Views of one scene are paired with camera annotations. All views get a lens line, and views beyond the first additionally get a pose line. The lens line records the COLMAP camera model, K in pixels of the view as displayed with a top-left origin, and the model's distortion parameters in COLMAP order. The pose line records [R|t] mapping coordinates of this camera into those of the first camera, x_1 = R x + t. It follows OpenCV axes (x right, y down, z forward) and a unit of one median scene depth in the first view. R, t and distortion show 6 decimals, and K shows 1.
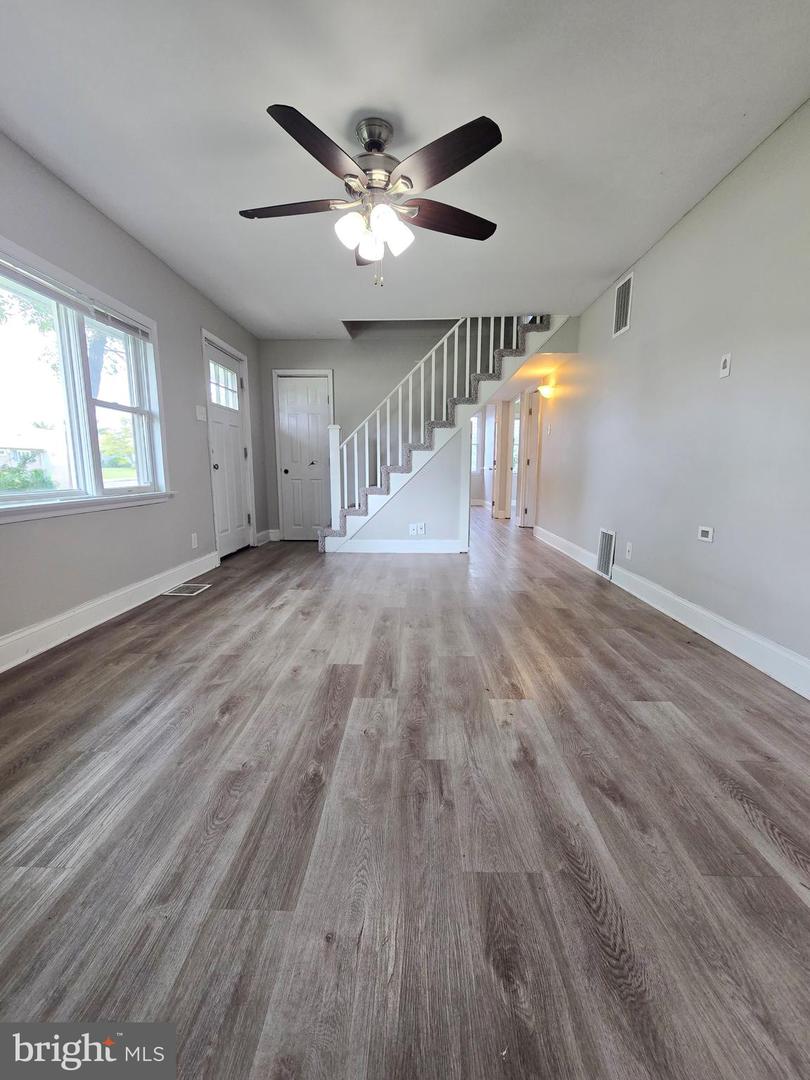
lens RADIAL K [[453.5, 0, 405.8], [0, 453.5, 539.0], [0, 0, 1]] dist [-0.001389, -0.000061]
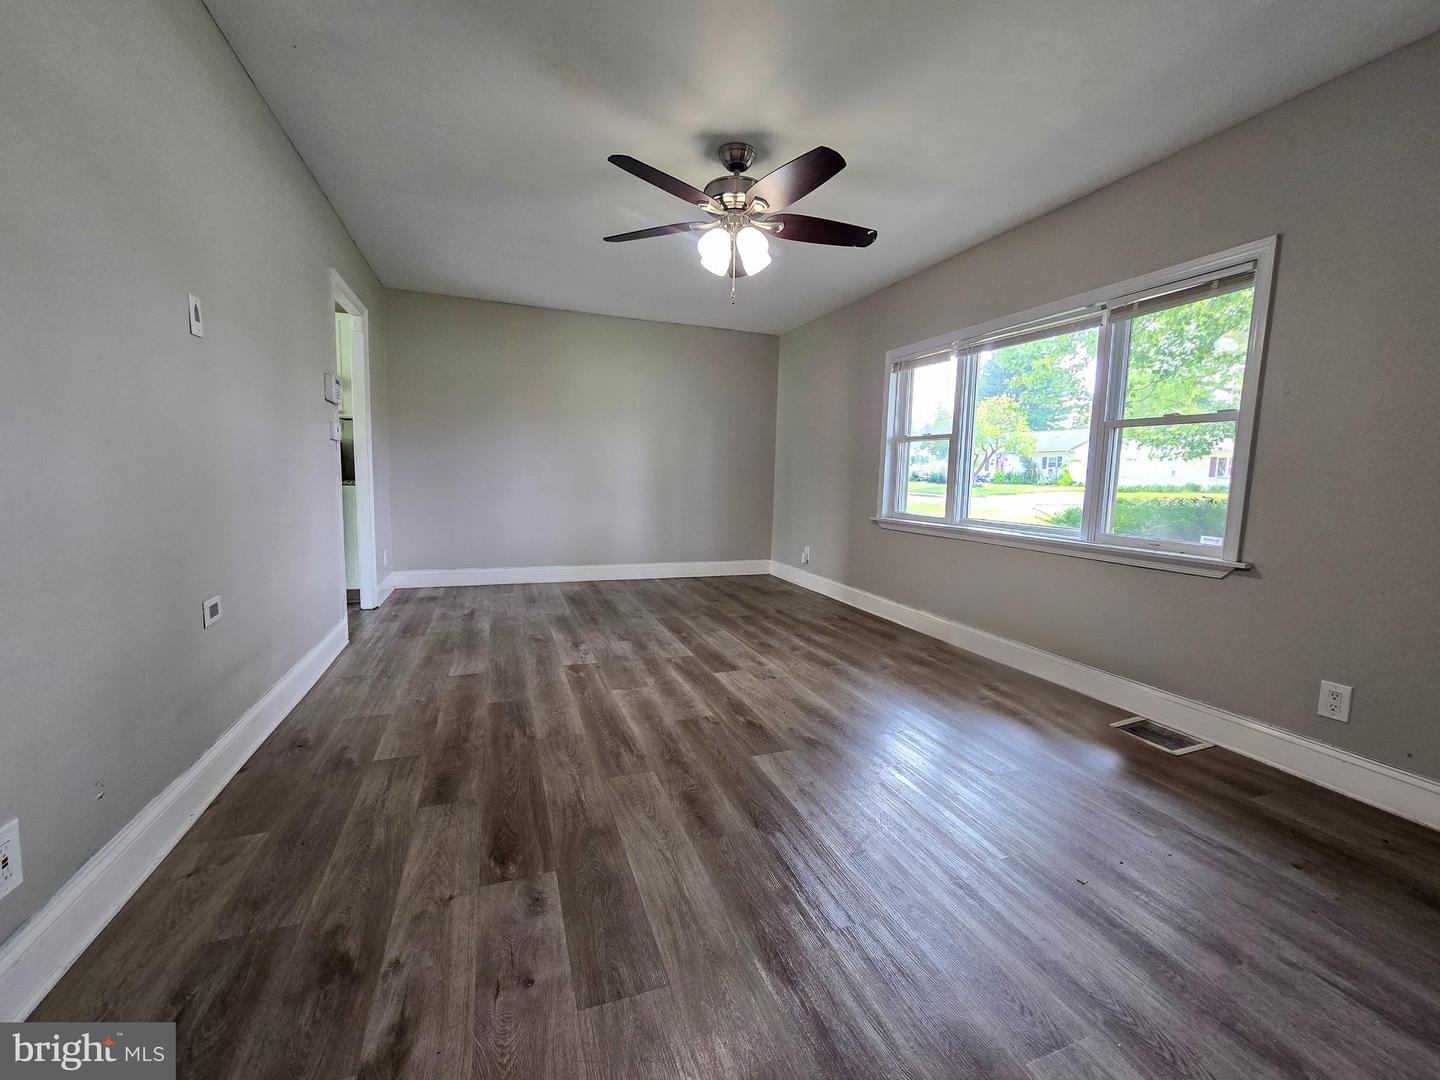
lens RADIAL K [[604.7, 0, 721.4], [0, 604.7, 547.9], [0, 0, 1]] dist [-0.001389, -0.000061]
pose [[-0.927663, 0.017543, -0.373006, 0.456260], [-0.086750, 0.961442, 0.260966, -0.423286], [0.363202, 0.274447, -0.890372, 2.387427]]
